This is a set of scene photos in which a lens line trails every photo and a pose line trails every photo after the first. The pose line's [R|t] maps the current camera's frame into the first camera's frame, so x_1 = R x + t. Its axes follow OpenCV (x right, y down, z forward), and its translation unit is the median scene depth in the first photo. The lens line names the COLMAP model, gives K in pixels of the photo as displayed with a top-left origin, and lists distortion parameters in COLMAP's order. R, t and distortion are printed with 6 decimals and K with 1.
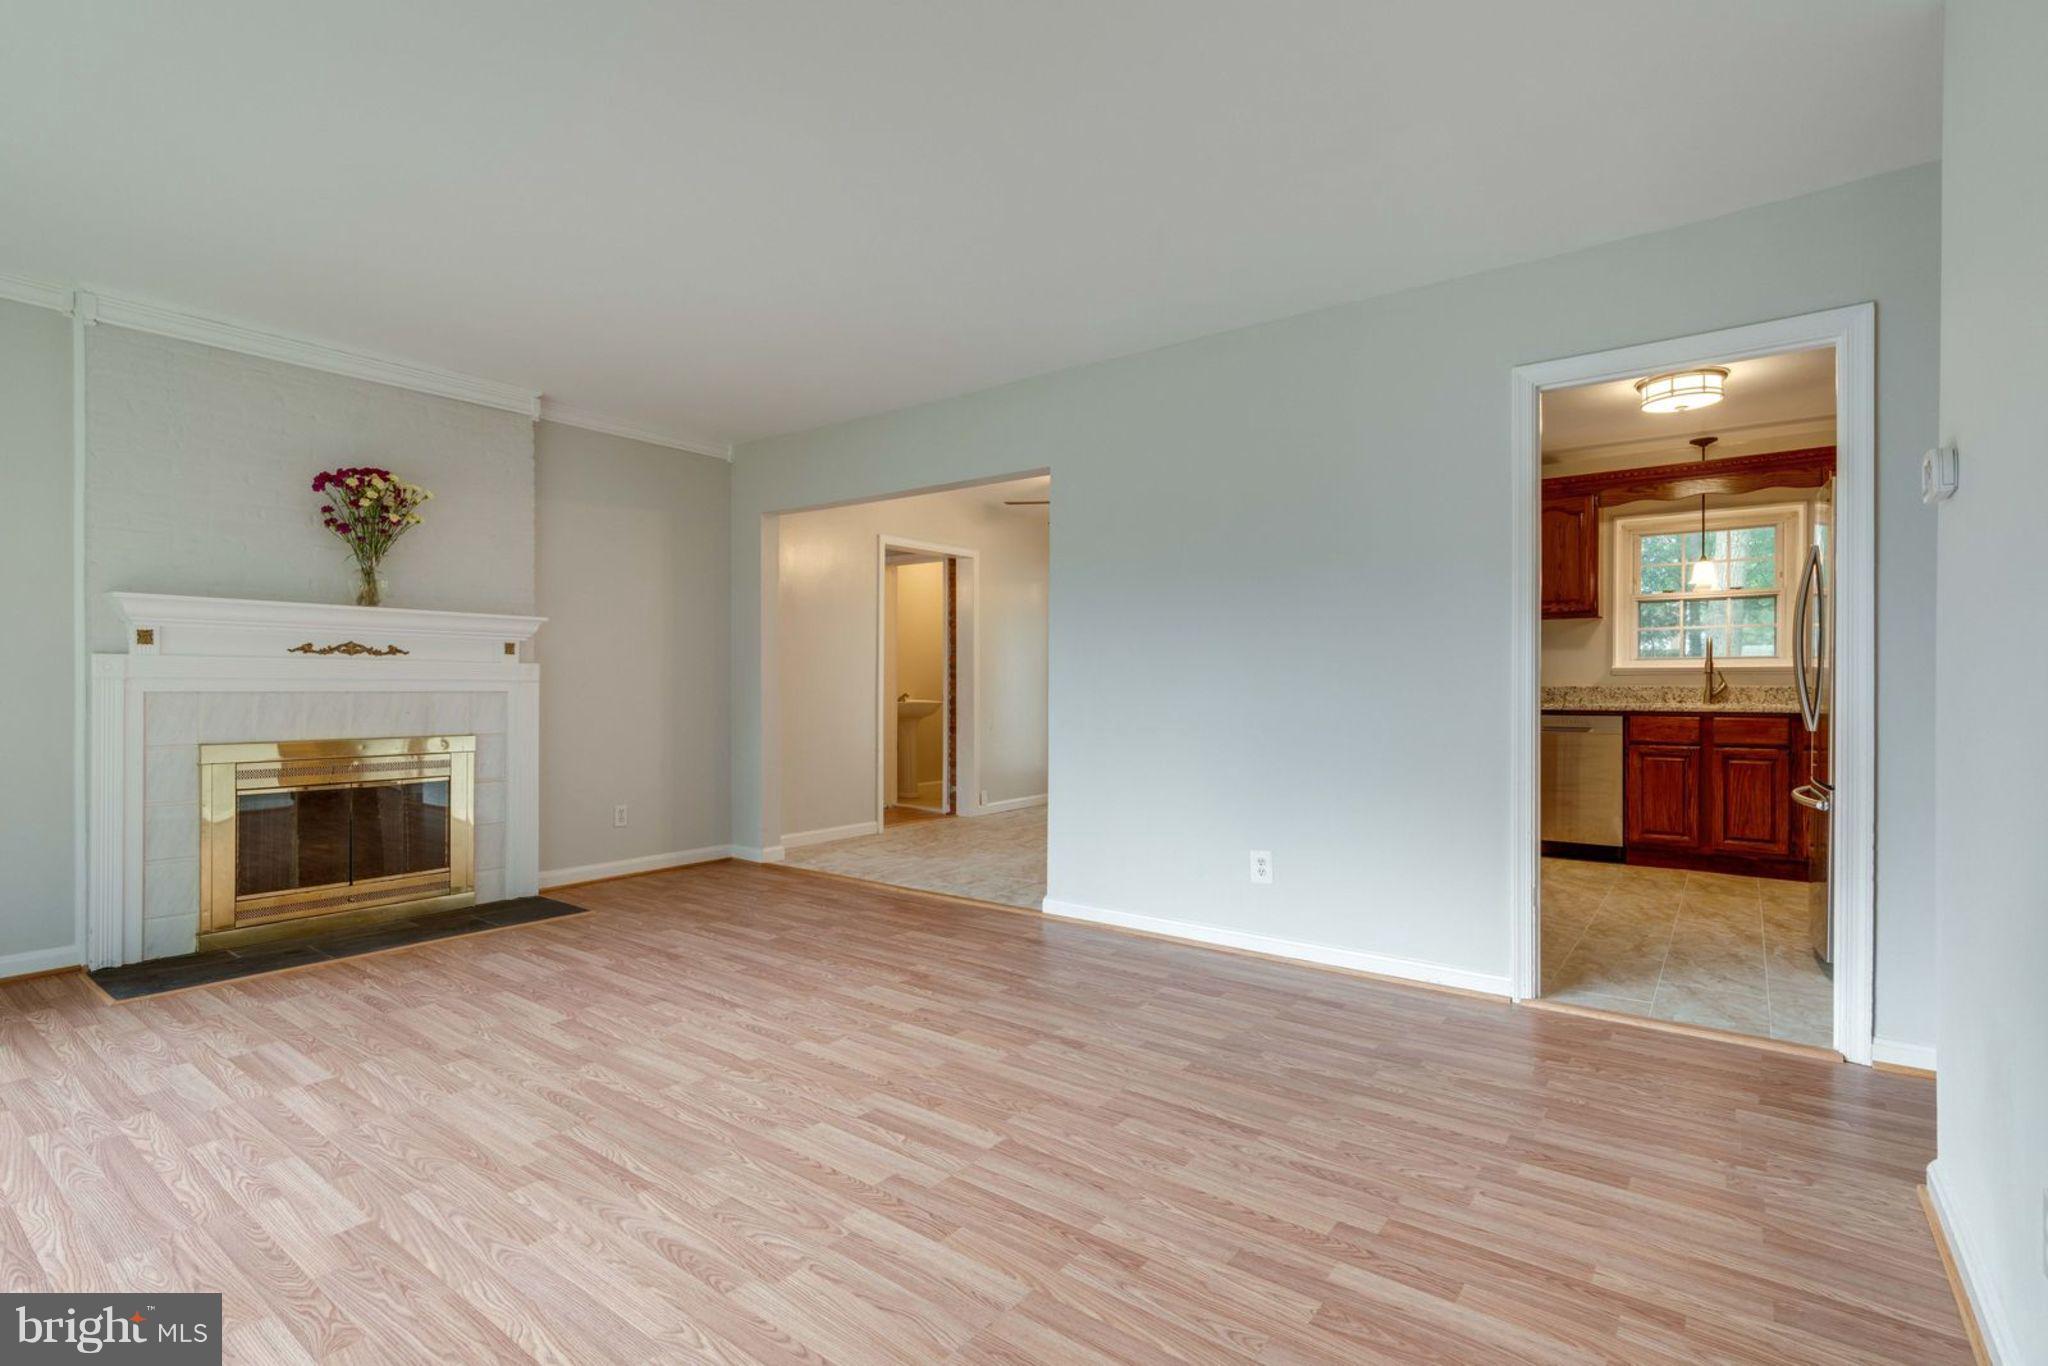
lens RADIAL K [[964.8, 0, 1012.5], [0, 964.8, 688.6], [0, 0, 1]] dist [-0.002649, 0.000396]
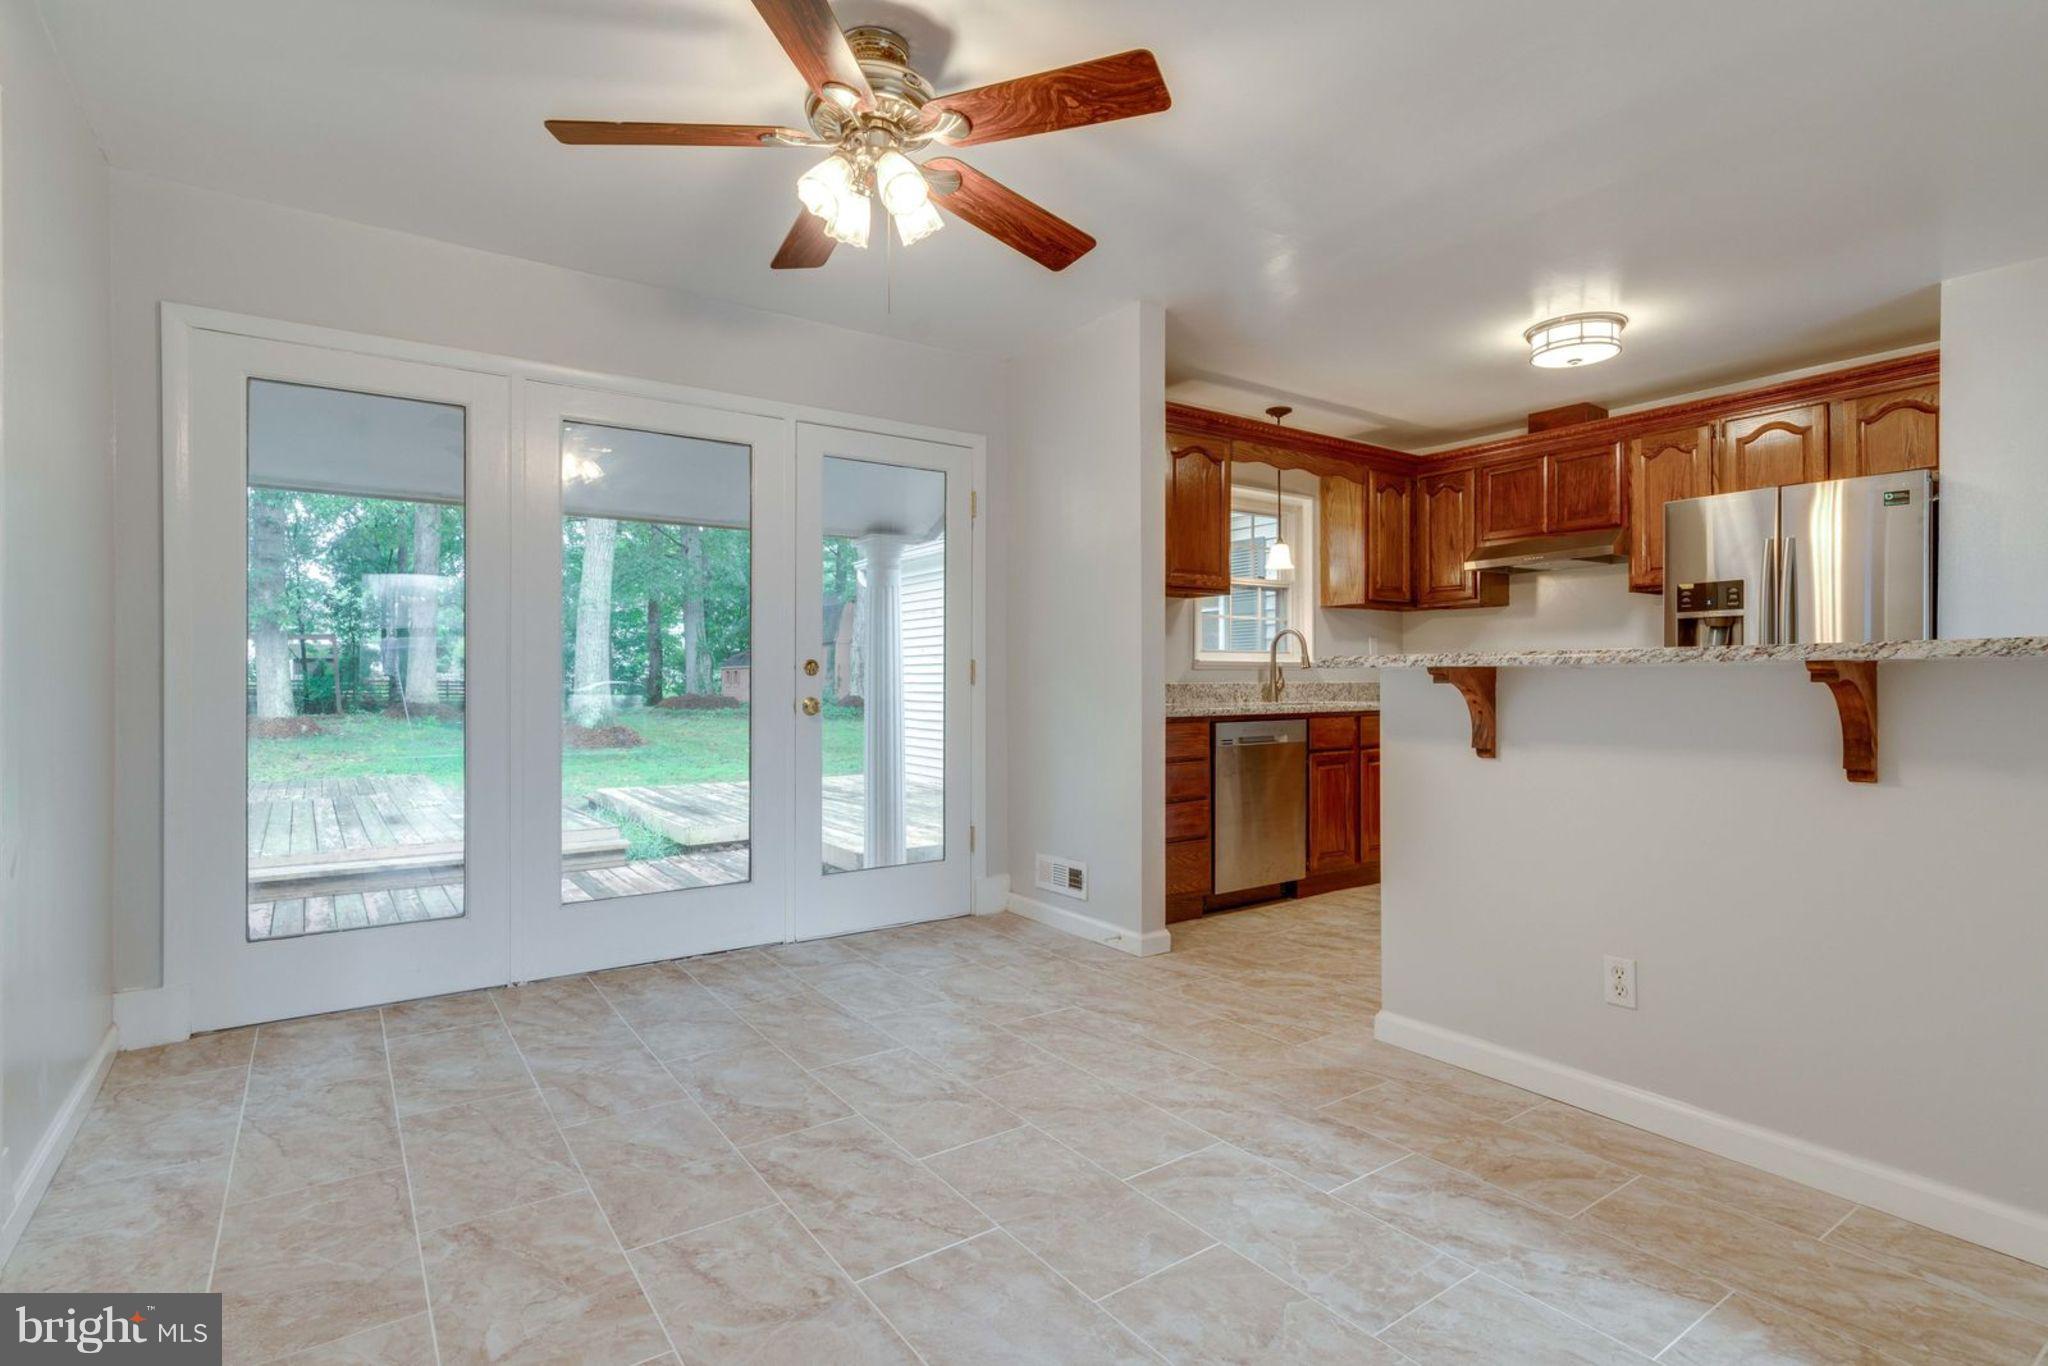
lens RADIAL K [[998.6, 0, 1022.5], [0, 998.6, 678.1], [0, 0, 1]] dist [-0.002578, 0.001687]
pose [[0.306411, 0.002454, 0.951896, -0.356746], [0.007645, 0.999958, -0.005039, -0.005736], [-0.951869, 0.008821, 0.306379, 1.374293]]
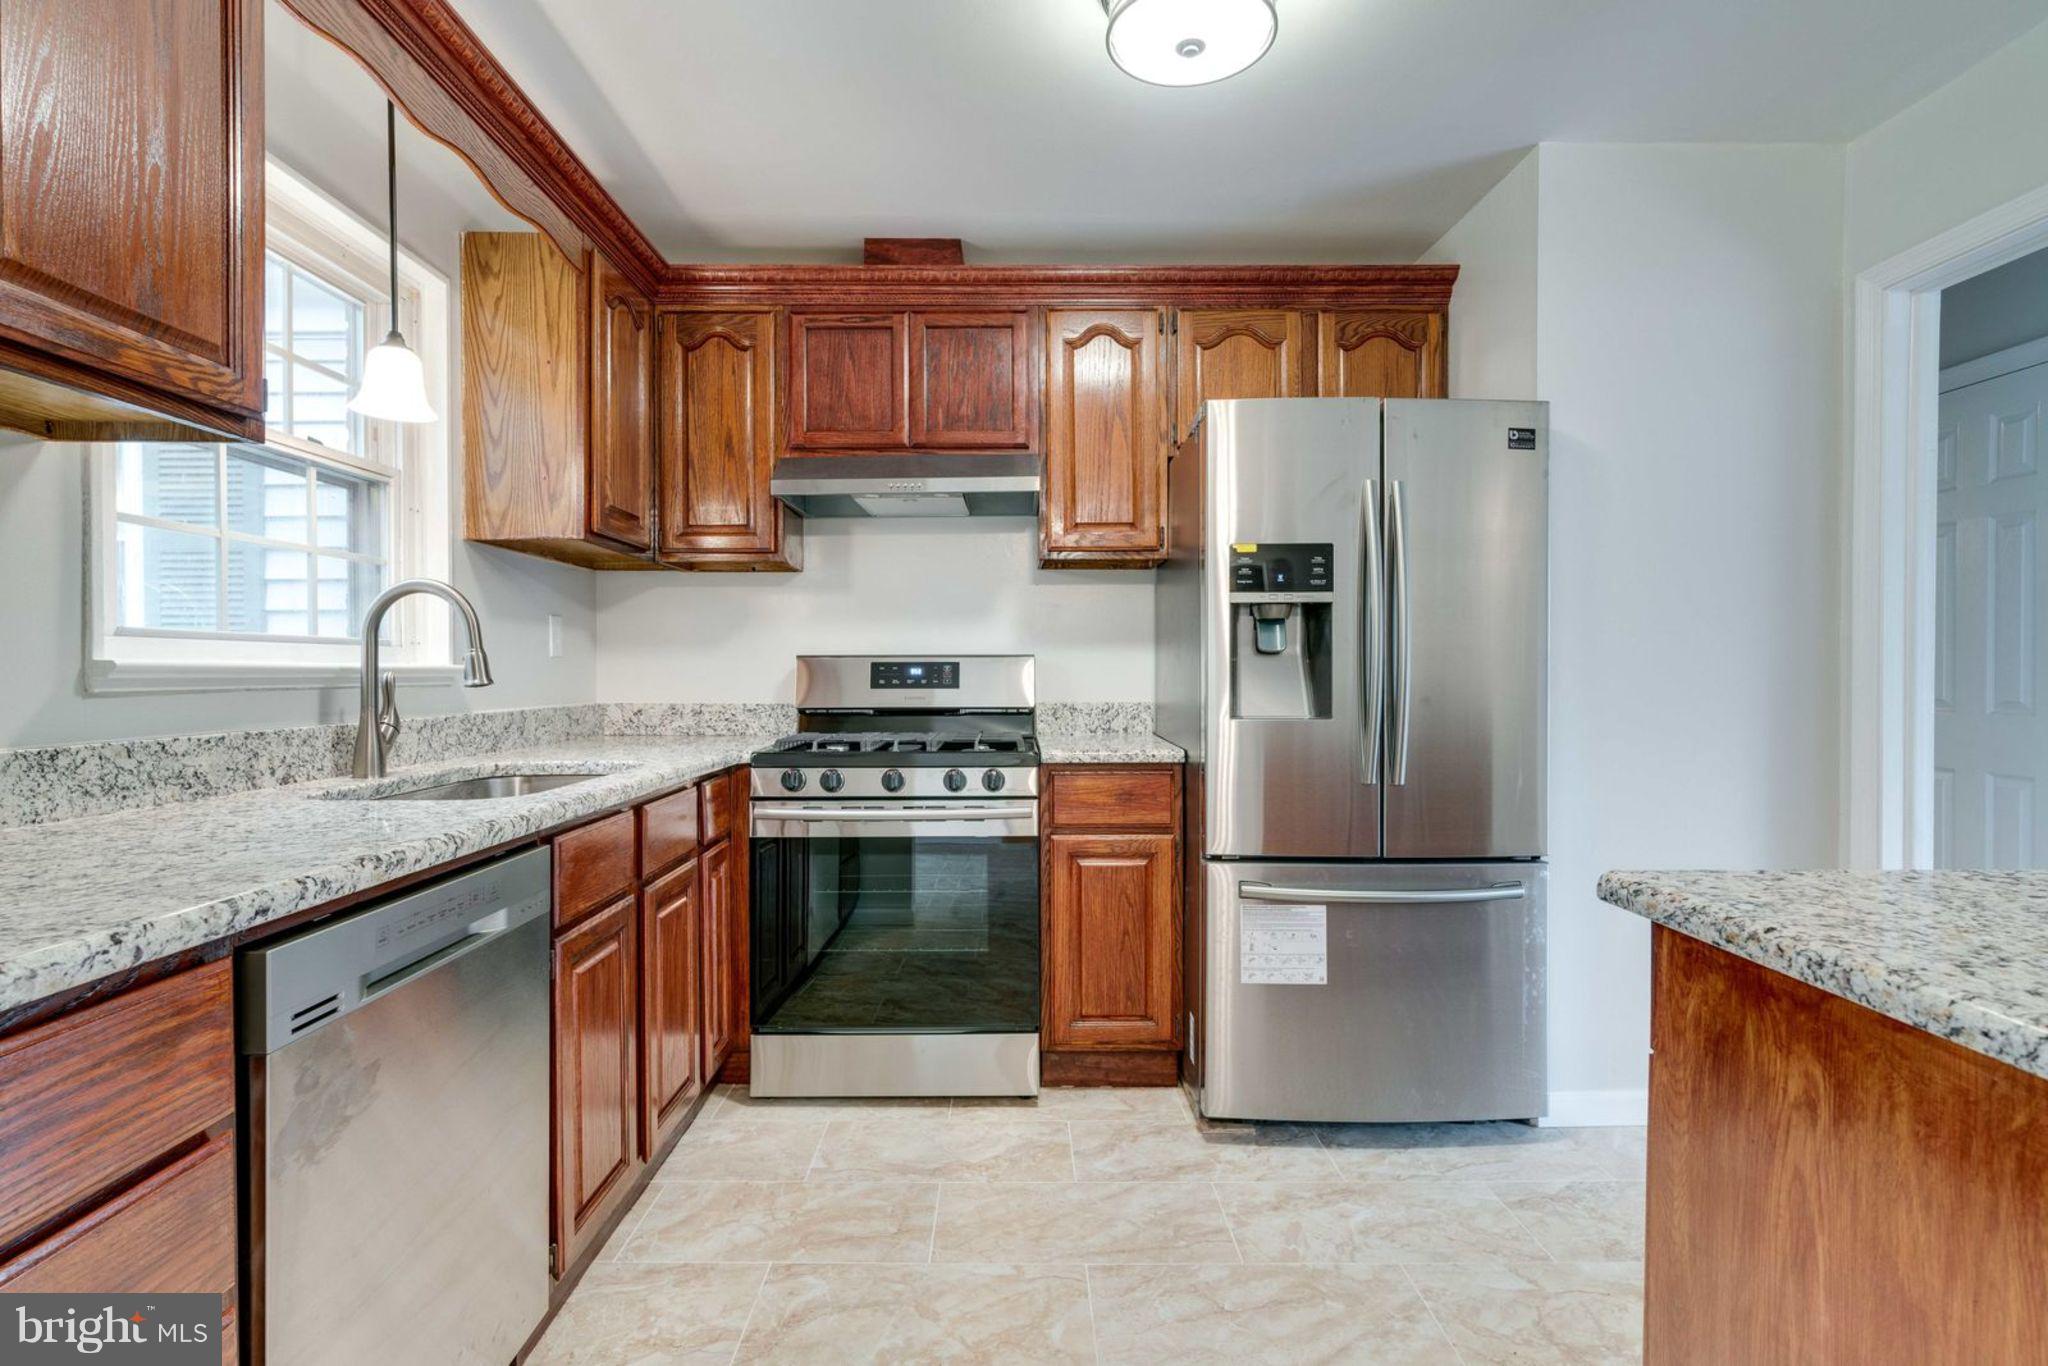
lens RADIAL K [[990.7, 0, 1017.6], [0, 990.7, 681.0], [0, 0, 1]] dist [-0.006006, 0.006836]
pose [[-0.606868, -0.006142, 0.794779, 0.459014], [0.007354, 0.999884, 0.013343, -0.030026], [-0.794769, 0.013942, -0.606752, 1.510796]]
